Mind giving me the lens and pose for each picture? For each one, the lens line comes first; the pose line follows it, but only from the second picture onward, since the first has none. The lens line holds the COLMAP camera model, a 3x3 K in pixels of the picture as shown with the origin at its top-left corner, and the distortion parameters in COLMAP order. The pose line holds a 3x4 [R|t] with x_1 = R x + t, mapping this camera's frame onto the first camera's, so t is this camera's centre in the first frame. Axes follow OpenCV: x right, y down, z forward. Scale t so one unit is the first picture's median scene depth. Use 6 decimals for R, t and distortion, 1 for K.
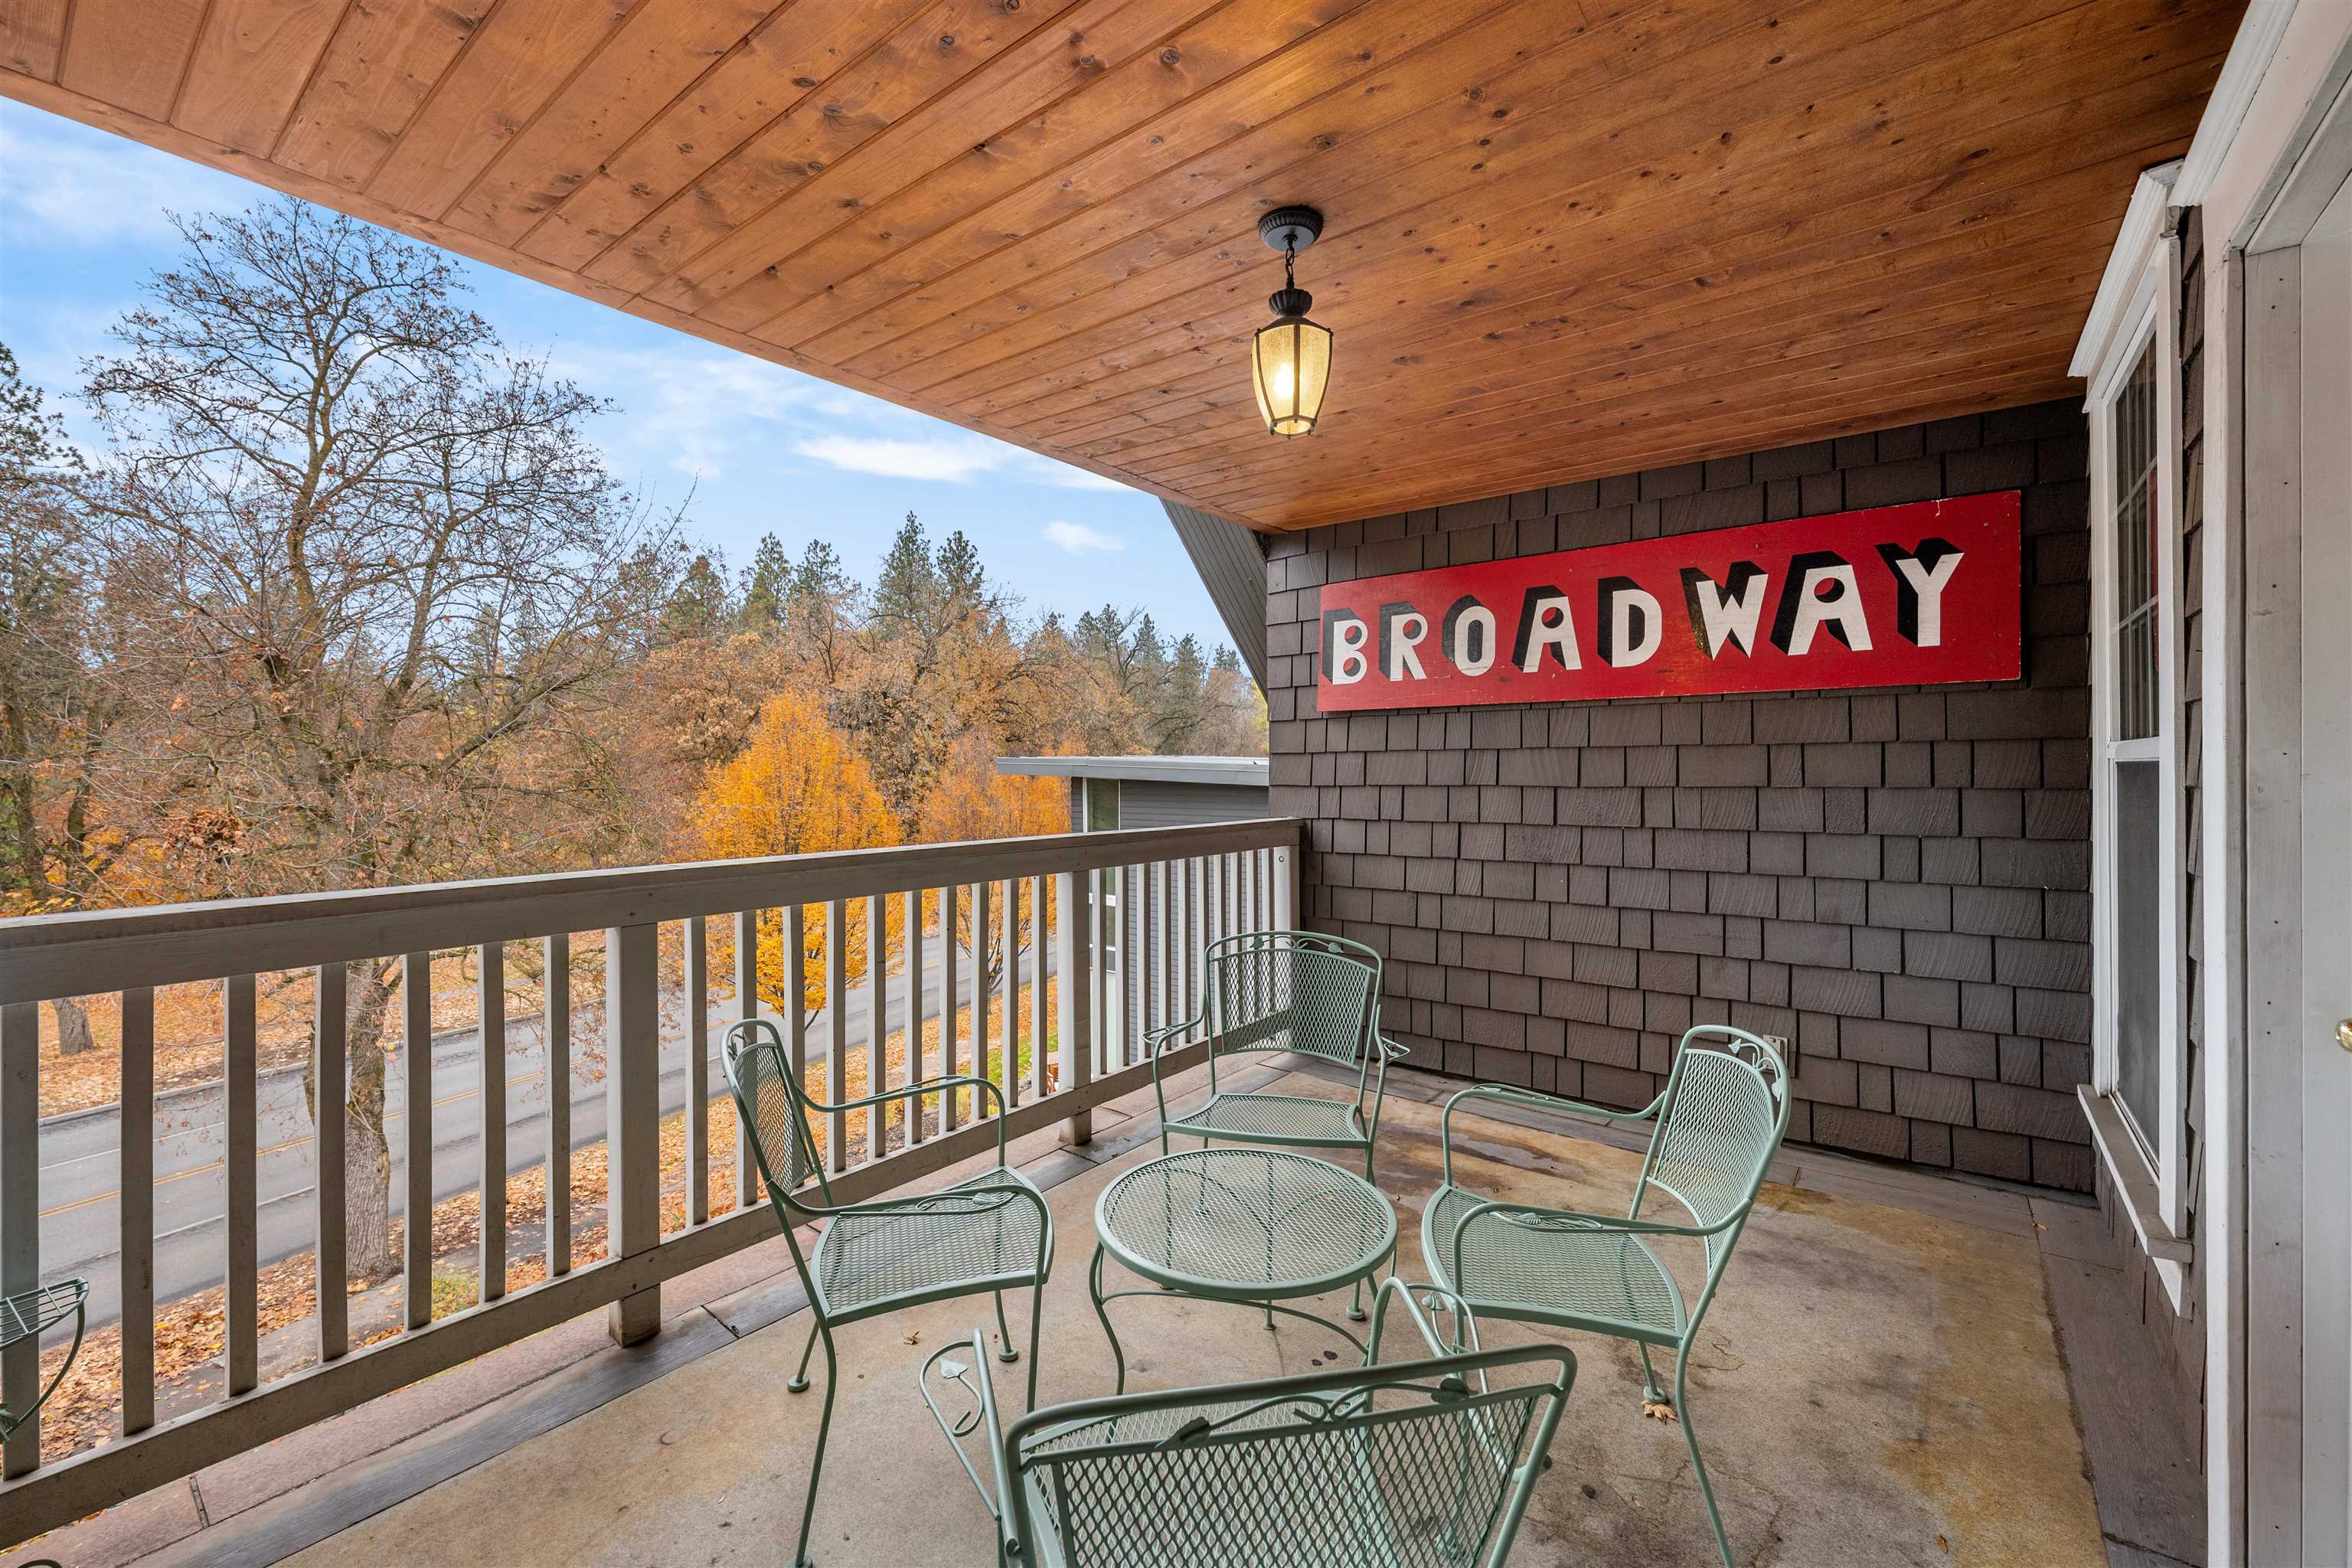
lens RADIAL K [[976.5, 0, 1148.1], [0, 976.5, 772.9], [0, 0, 1]] dist [-0.010417, -0.000015]
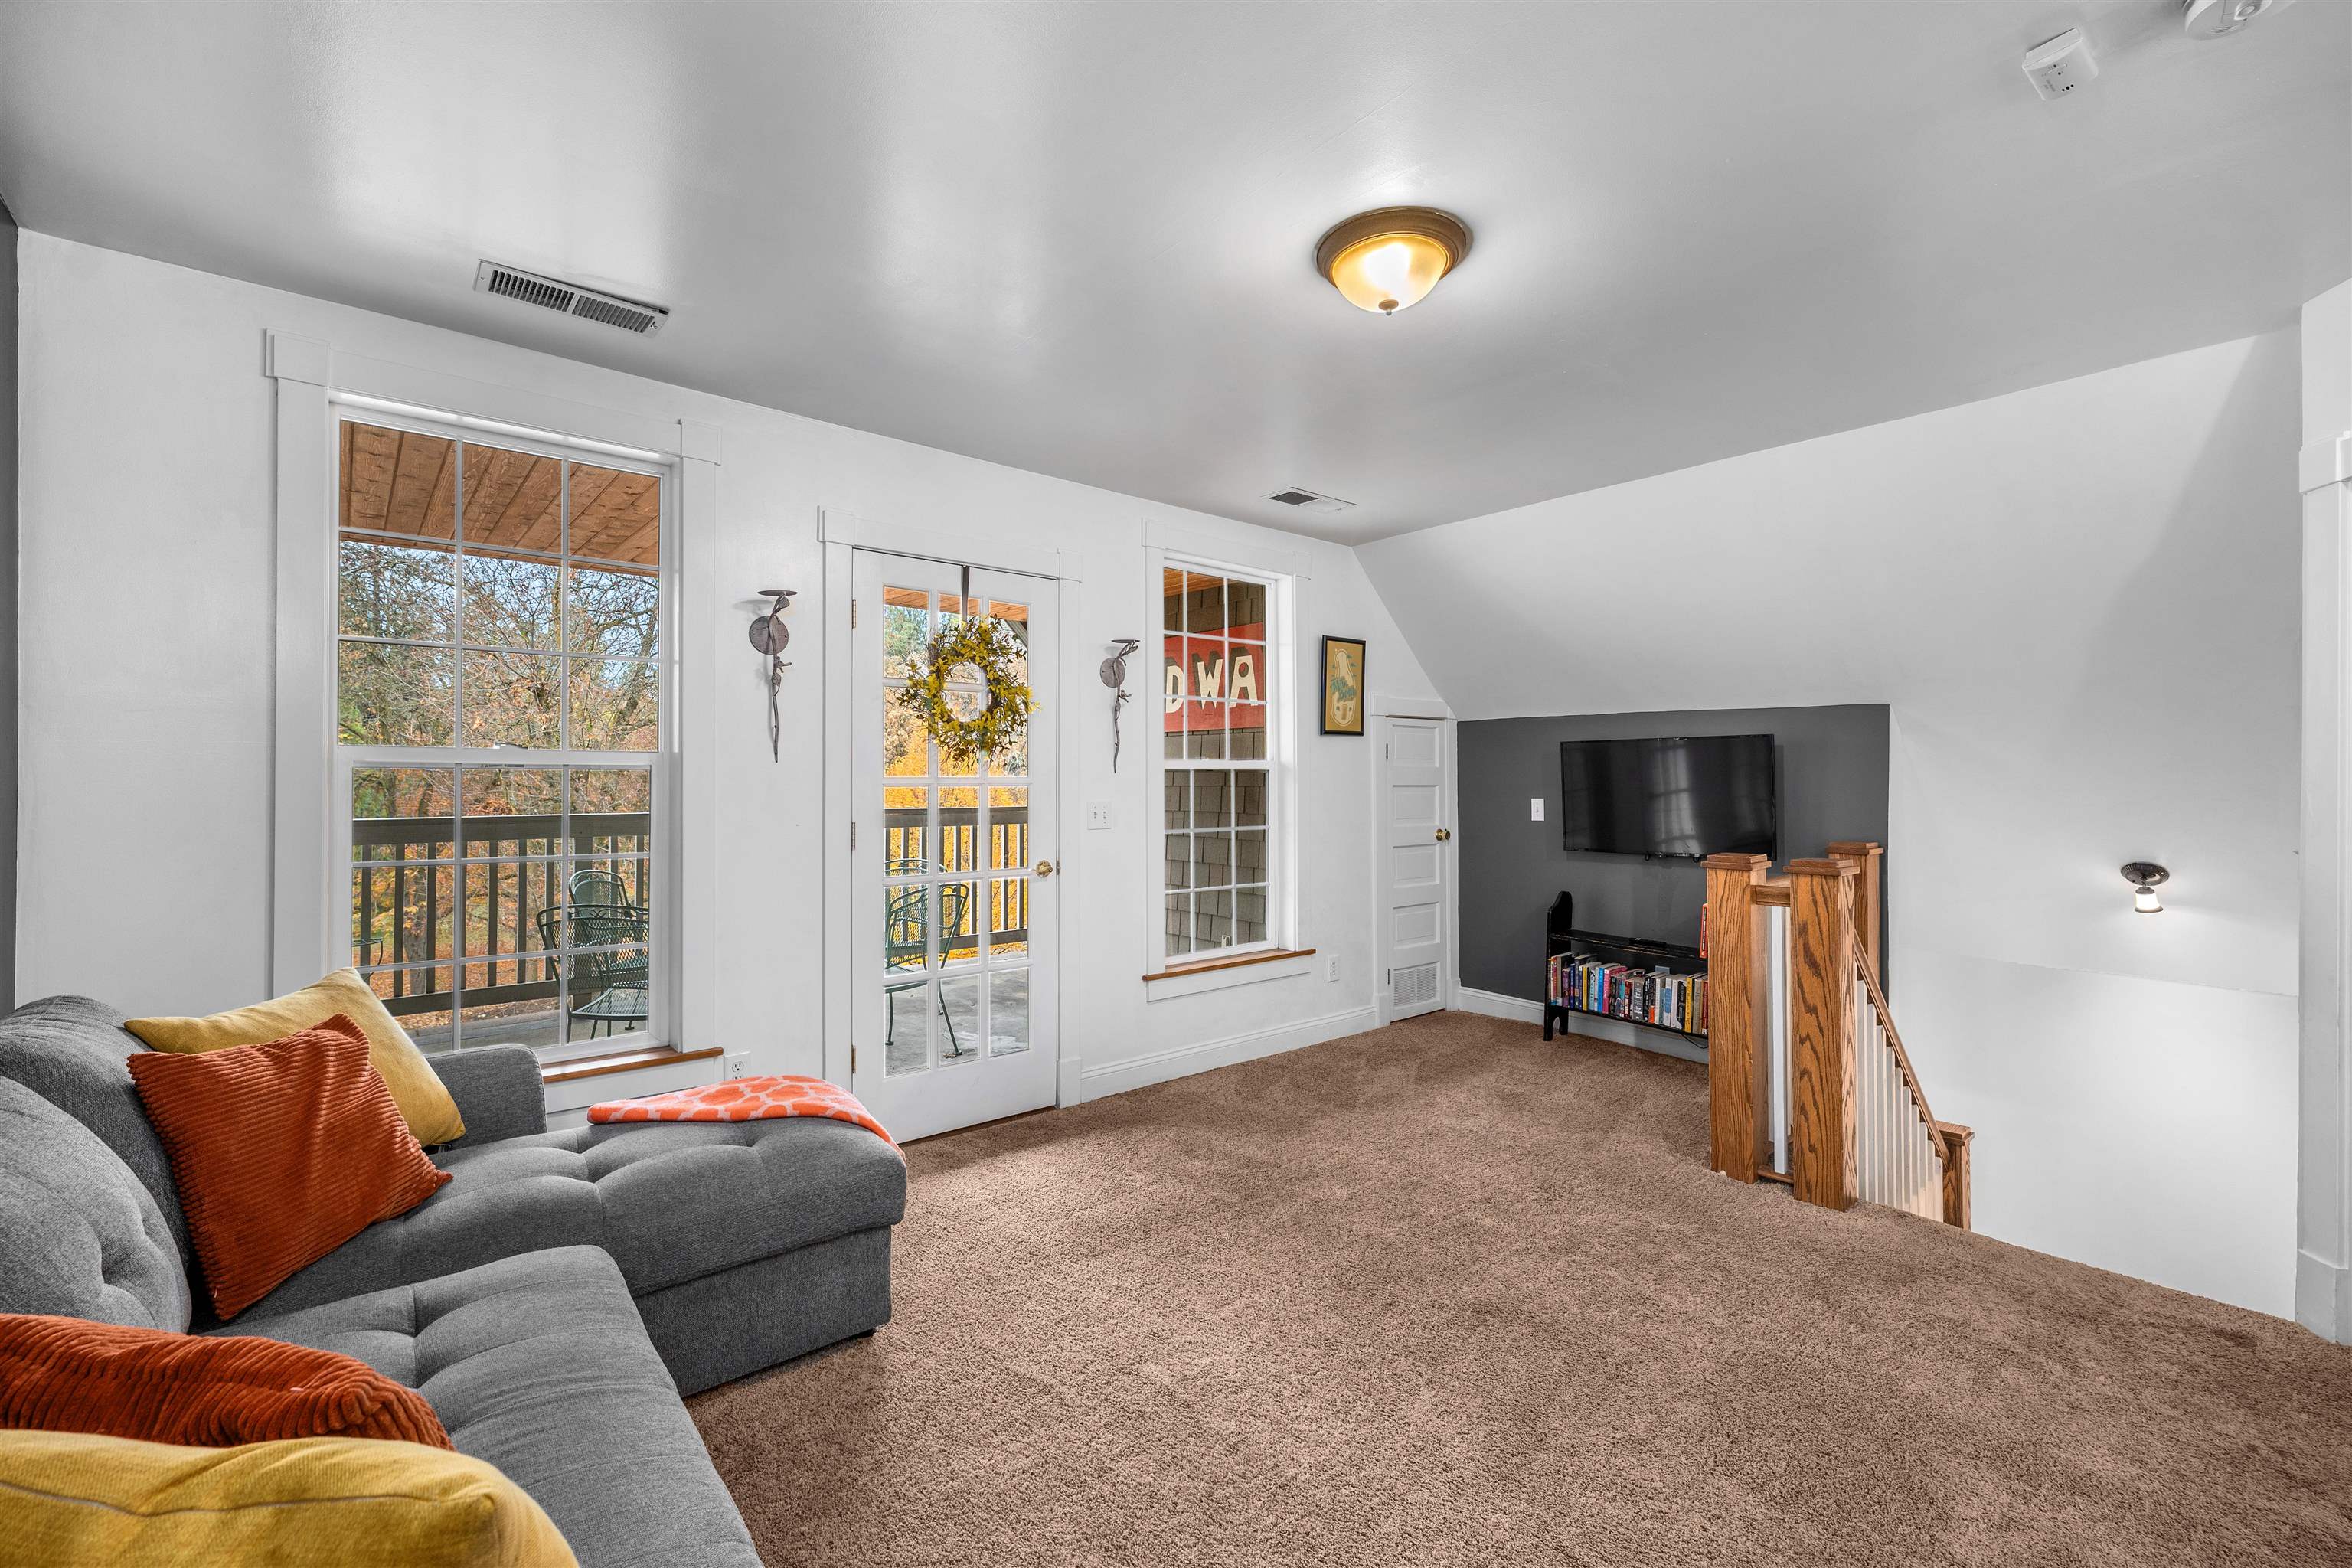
lens RADIAL K [[995.6, 0, 1174.7], [0, 995.6, 766.6], [0, 0, 1]] dist [0.000145, -0.000225]
pose [[0.981199, -0.000011, -0.193001, 0.831244], [-0.001357, 0.999975, -0.006953, -0.002893], [0.192996, 0.007084, 0.981174, -0.685951]]
